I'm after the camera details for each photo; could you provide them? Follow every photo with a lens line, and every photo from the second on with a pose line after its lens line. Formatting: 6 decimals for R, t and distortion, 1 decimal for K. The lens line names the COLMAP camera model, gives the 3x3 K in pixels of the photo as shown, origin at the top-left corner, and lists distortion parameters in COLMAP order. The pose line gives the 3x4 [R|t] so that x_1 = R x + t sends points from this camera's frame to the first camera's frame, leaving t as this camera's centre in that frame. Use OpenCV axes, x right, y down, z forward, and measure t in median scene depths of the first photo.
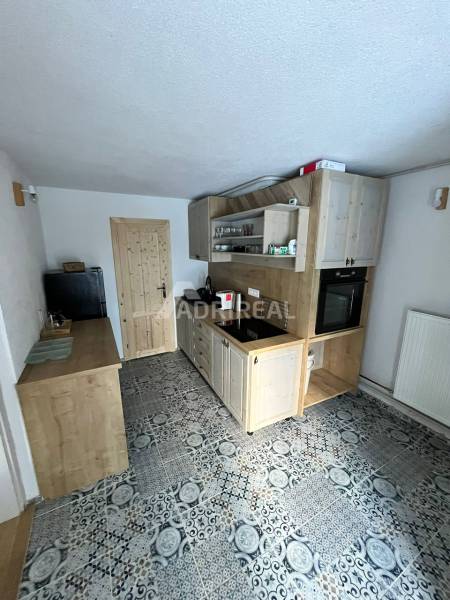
lens RADIAL K [[241.4, 0, 222.0], [0, 241.4, 300.2], [0, 0, 1]] dist [-0.001326, -0.000775]
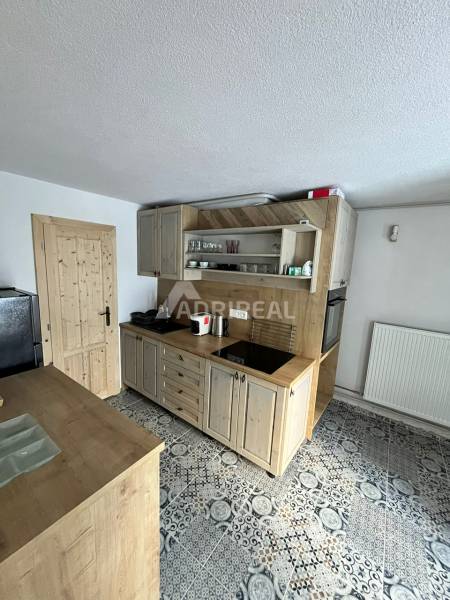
lens RADIAL K [[241.4, 0, 224.5], [0, 241.4, 300.7], [0, 0, 1]] dist [-0.001326, -0.000775]
pose [[0.895991, -0.032300, 0.442896, -0.356431], [0.057061, 0.997457, -0.042693, -0.050545], [-0.440391, 0.063525, 0.895556, 0.214600]]
